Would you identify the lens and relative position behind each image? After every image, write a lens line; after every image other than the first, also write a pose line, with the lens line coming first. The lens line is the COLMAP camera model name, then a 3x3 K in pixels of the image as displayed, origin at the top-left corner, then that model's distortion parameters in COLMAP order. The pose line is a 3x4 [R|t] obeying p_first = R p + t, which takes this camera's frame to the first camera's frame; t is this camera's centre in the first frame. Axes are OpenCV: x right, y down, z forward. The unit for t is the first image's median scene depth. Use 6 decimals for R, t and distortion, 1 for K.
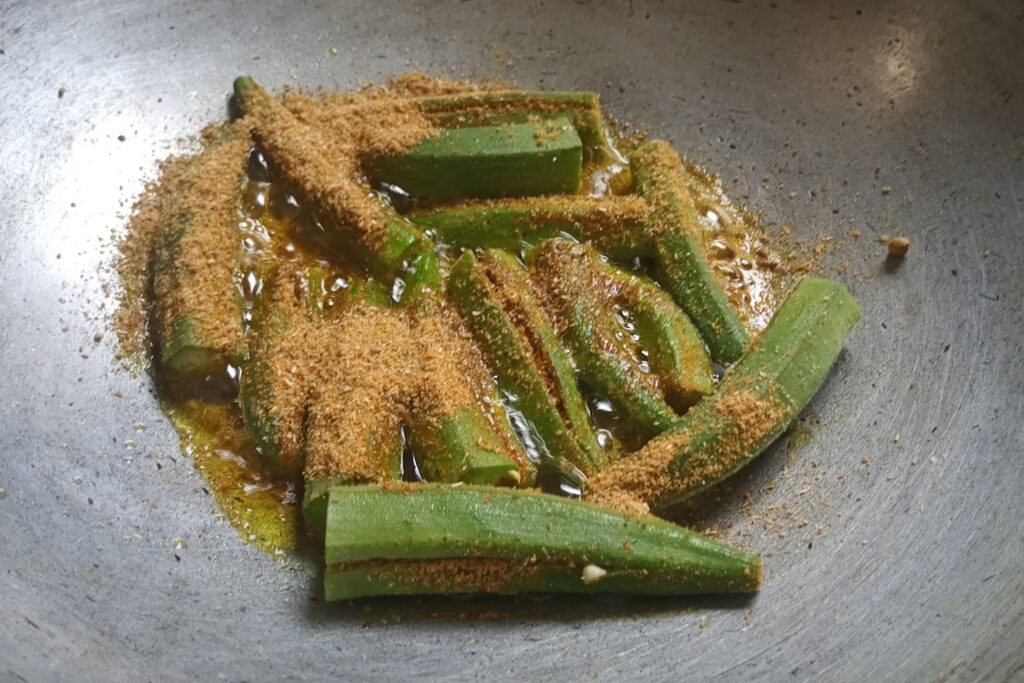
lens RADIAL K [[927.1, 0, 534.8], [0, 927.1, 331.7], [0, 0, 1]] dist [0.048373, -0.122888]
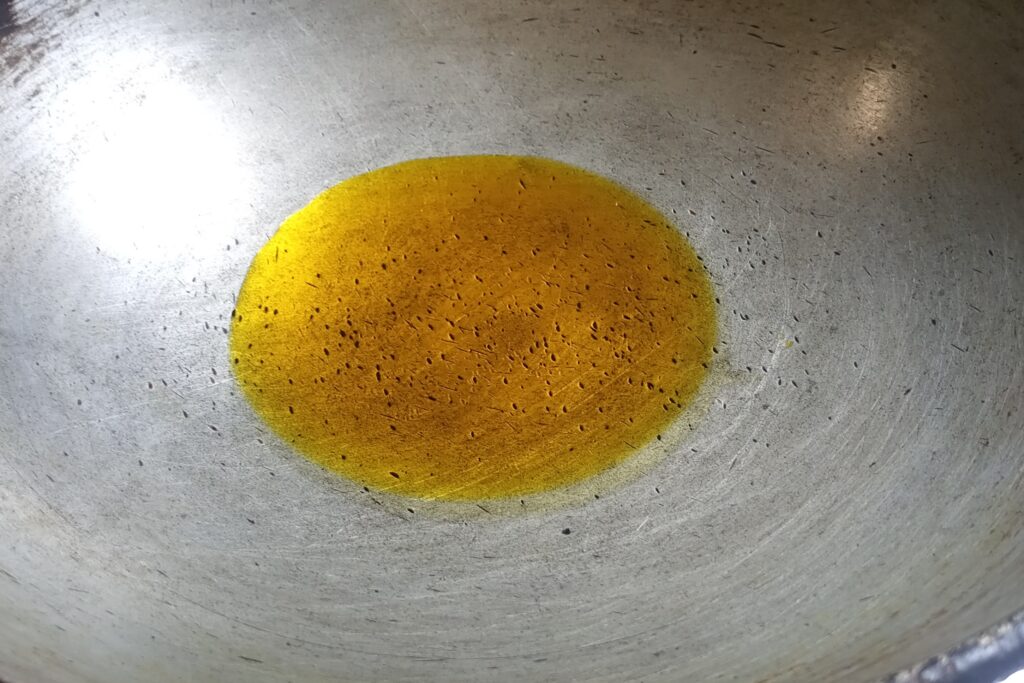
lens RADIAL K [[927.1, 0, 534.8], [0, 927.1, 331.7], [0, 0, 1]] dist [0.048373, -0.122888]
pose [[0.982058, 0.142268, -0.123781, 0.174739], [-0.148639, 0.987920, -0.043814, 0.061904], [0.116052, 0.061427, 0.991342, -0.046846]]
